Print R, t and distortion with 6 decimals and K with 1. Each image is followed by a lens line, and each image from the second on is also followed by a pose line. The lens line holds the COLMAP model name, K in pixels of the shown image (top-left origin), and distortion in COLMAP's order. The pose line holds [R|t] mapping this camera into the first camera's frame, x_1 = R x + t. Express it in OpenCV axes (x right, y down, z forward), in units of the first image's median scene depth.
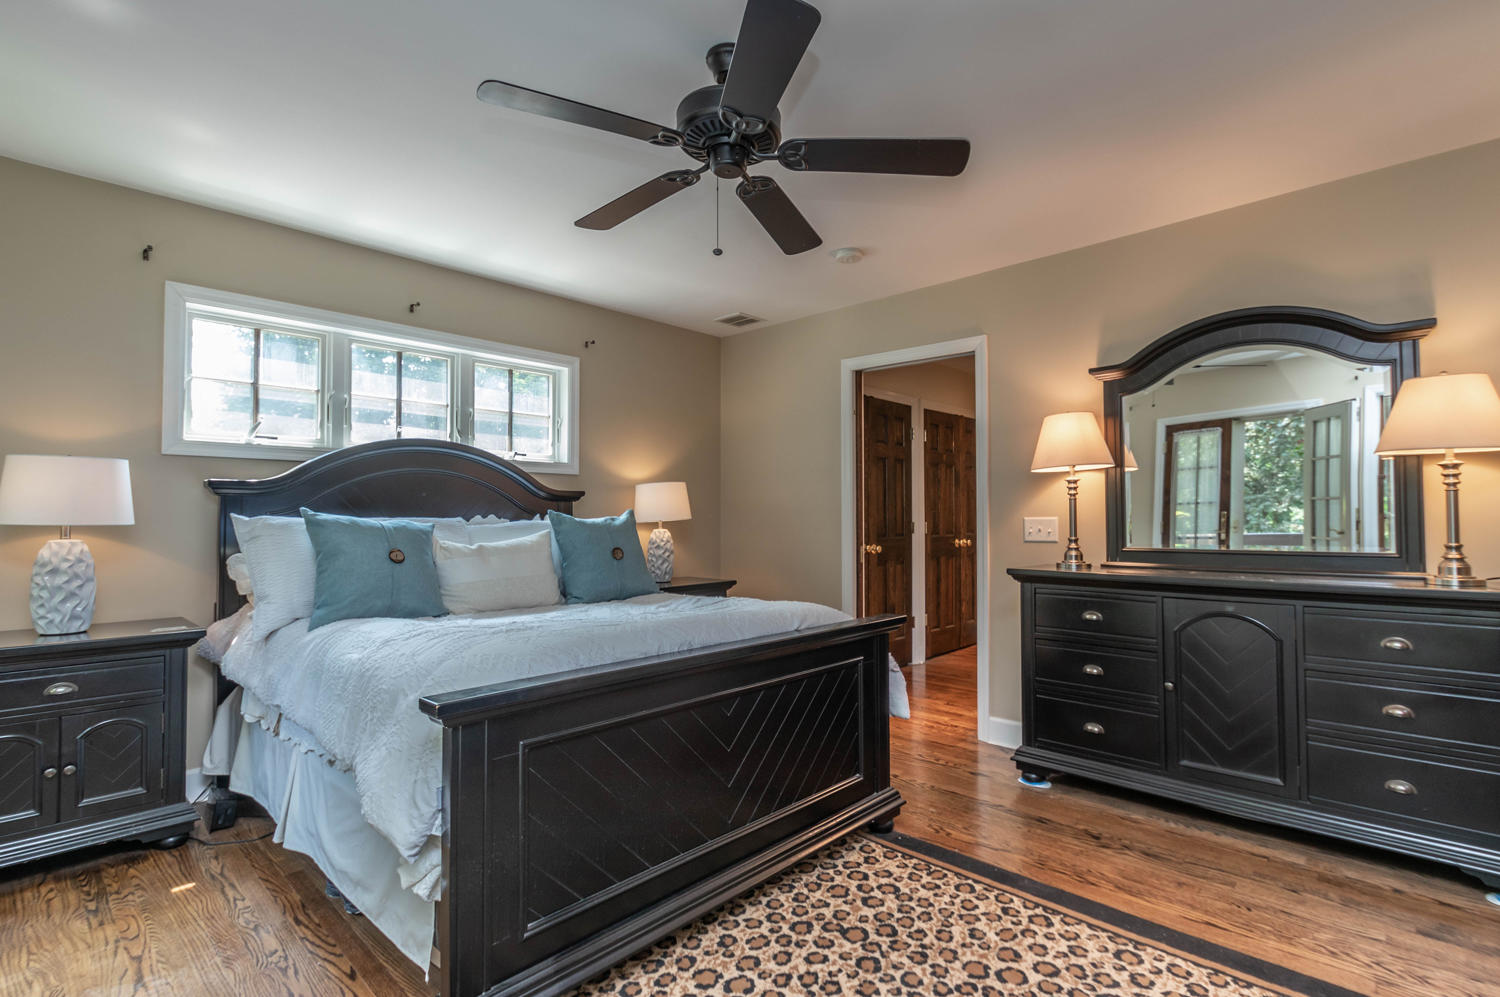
lens RADIAL K [[712.2, 0, 758.0], [0, 712.2, 495.2], [0, 0, 1]] dist [0.000163, -0.001542]
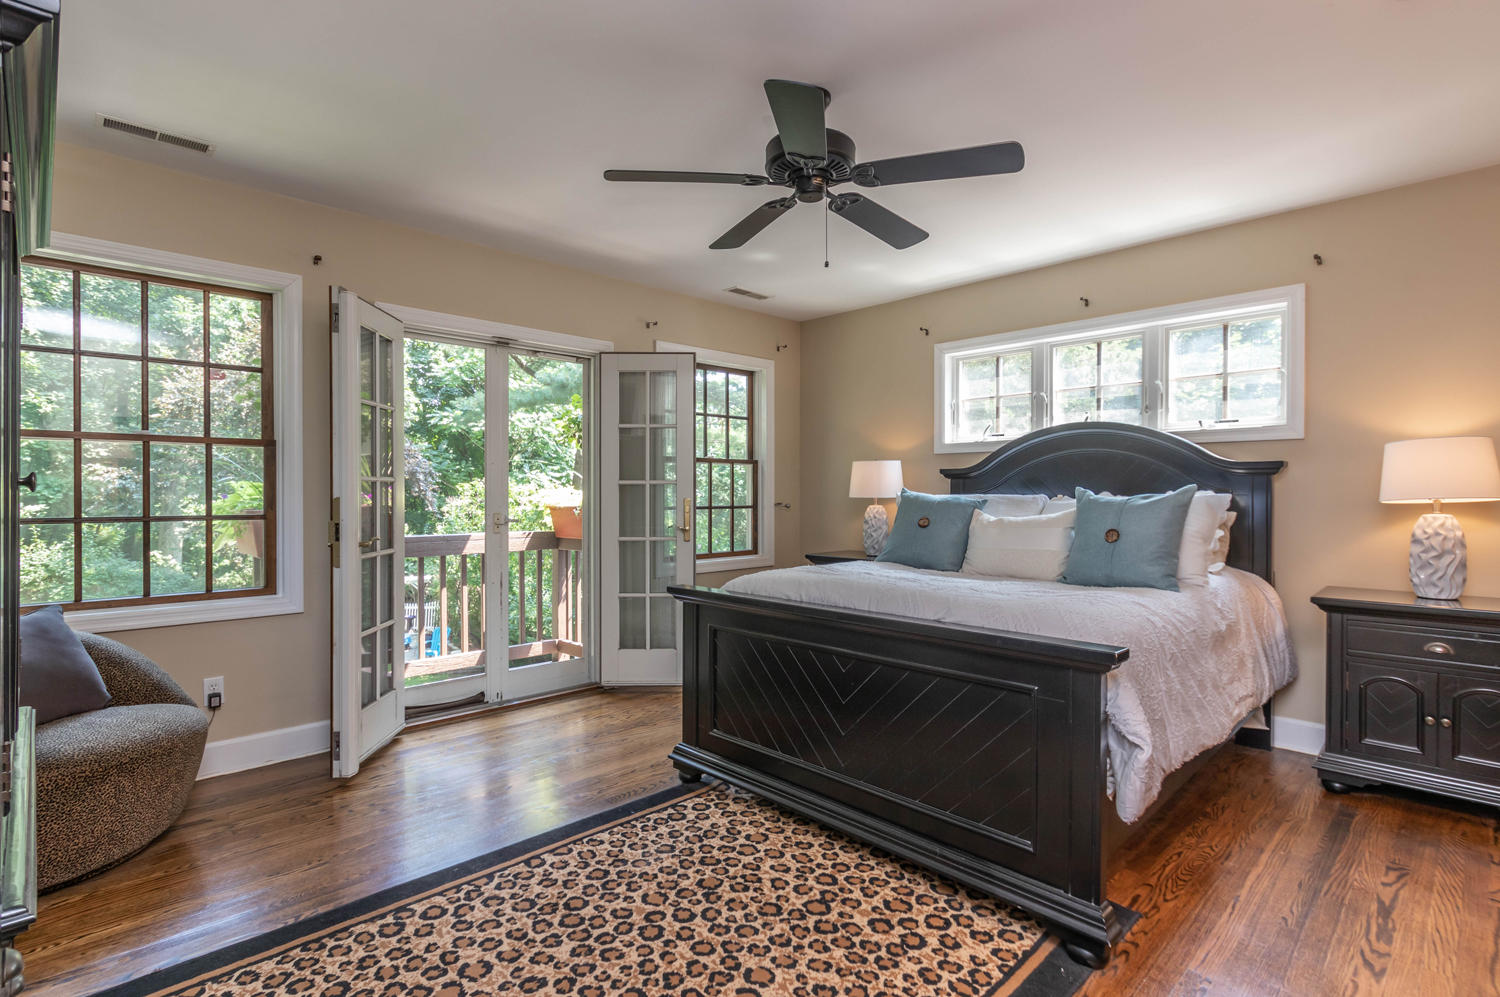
lens RADIAL K [[712.2, 0, 758.2], [0, 712.2, 499.6], [0, 0, 1]] dist [0.000163, -0.001542]
pose [[-0.036129, 0.015813, -0.999222, 1.036870], [0.029738, 0.999449, 0.014741, 0.013642], [0.998905, -0.029182, -0.036579, 0.874534]]
